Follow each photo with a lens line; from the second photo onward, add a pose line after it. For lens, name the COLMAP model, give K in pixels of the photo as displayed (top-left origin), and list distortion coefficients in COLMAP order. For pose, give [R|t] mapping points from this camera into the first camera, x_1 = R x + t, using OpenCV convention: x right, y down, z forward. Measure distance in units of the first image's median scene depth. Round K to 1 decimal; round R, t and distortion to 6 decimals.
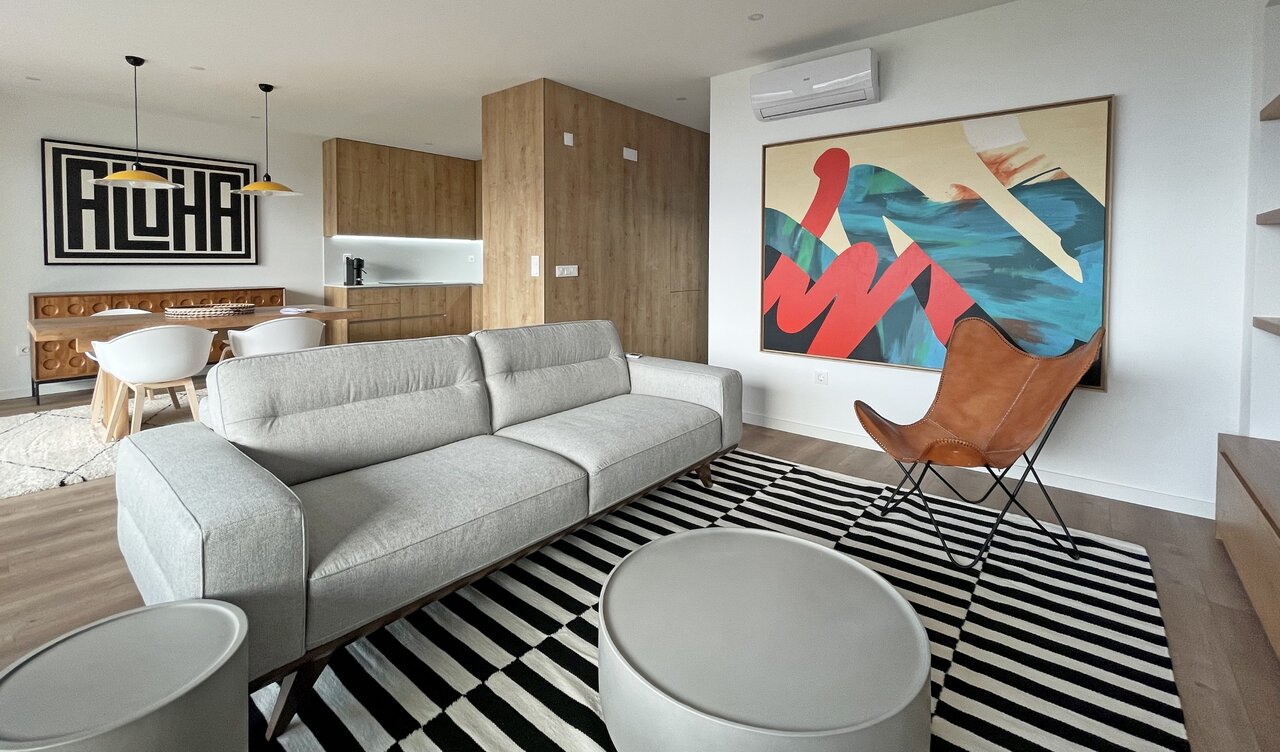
lens RADIAL K [[552.5, 0, 631.6], [0, 552.5, 277.9], [0, 0, 1]] dist [-0.001975, 0.000392]
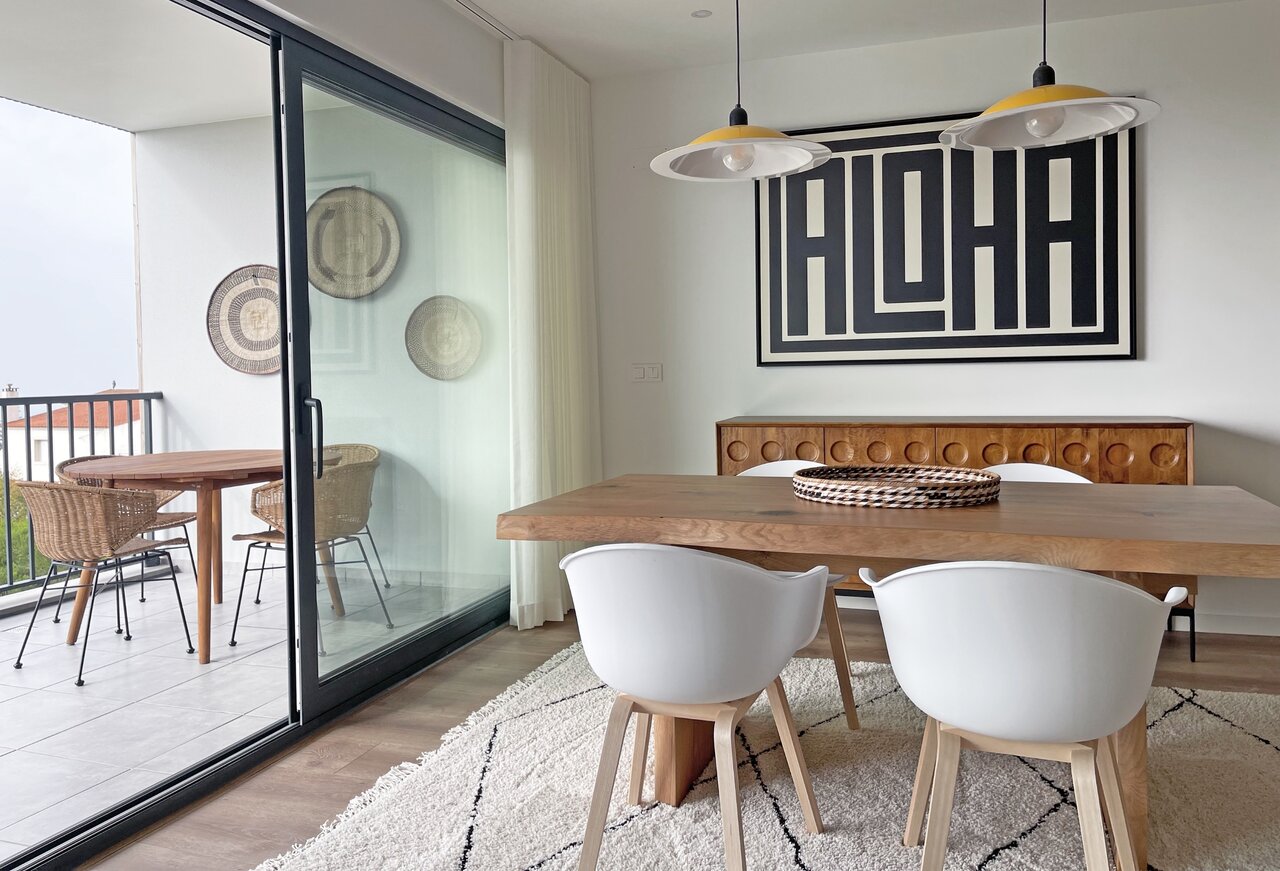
lens RADIAL K [[969.0, 0, 635.5], [0, 969.0, 386.5], [0, 0, 1]] dist [0.032254, -0.000406]
pose [[0.358783, 0.007681, -0.933390, -0.319795], [-0.007301, 0.999959, 0.005422, -0.011448], [0.933393, 0.004869, 0.358824, 0.824715]]
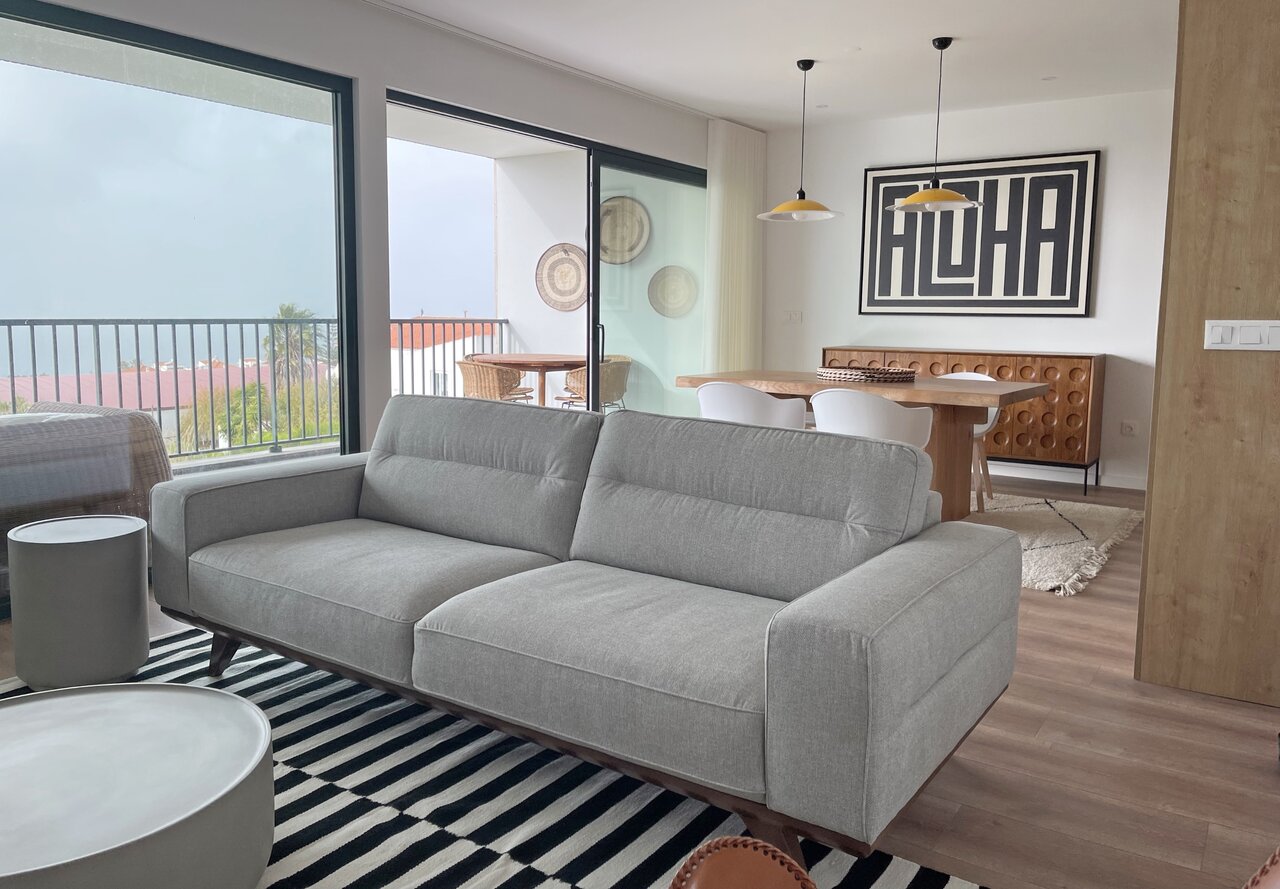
lens RADIAL K [[967.0, 0, 615.8], [0, 967.0, 421.2], [0, 0, 1]] dist [0.006368, -0.000018]
pose [[0.083098, 0.113073, -0.990106, 0.692999], [-0.038623, 0.993161, 0.110180, -0.014333], [0.995793, 0.029085, 0.086897, 0.734760]]
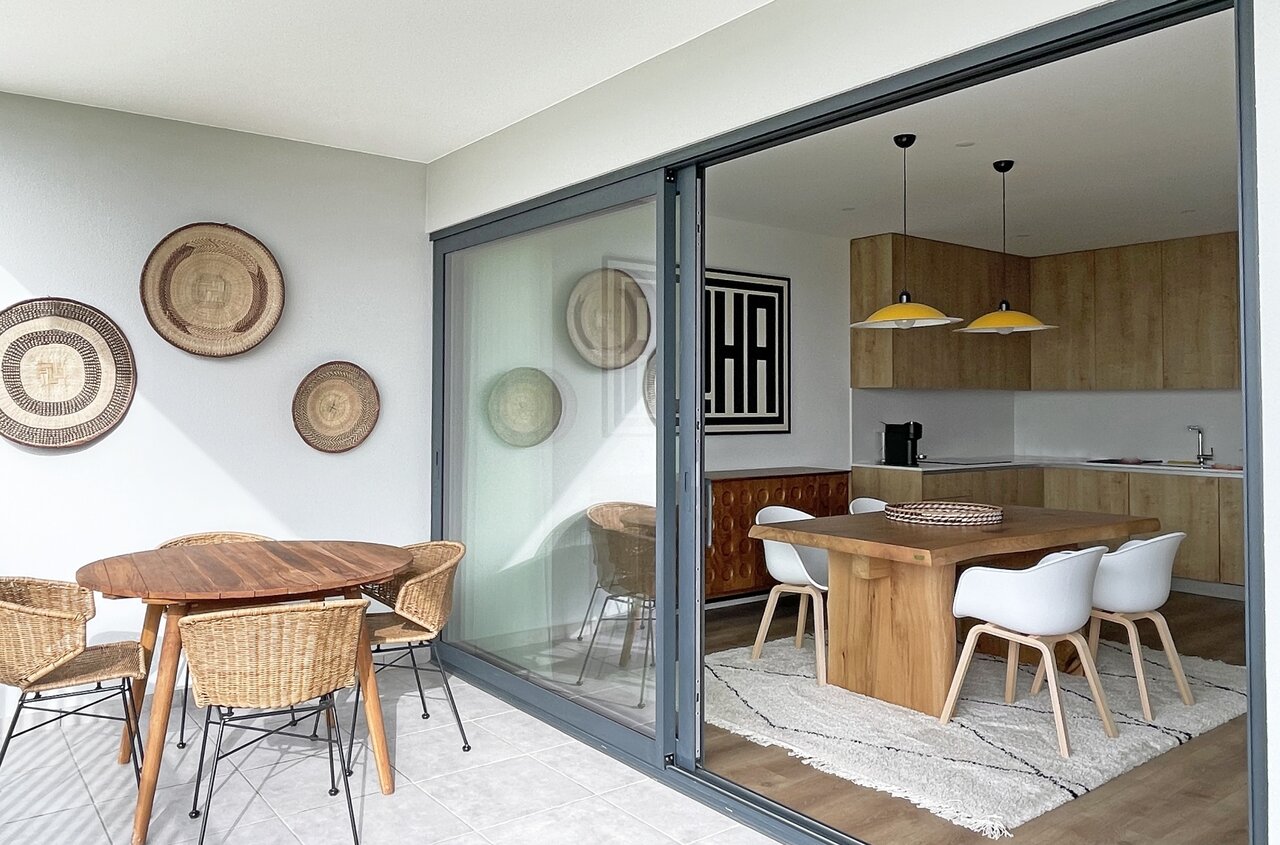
lens RADIAL K [[920.6, 0, 636.2], [0, 920.6, 379.9], [0, 0, 1]] dist [-0.001273, -0.000906]
pose [[0.975702, -0.005754, -0.219025, -1.176972], [-0.007039, 0.998316, -0.057584, -0.043960], [0.218988, 0.057726, 0.974019, -0.172010]]
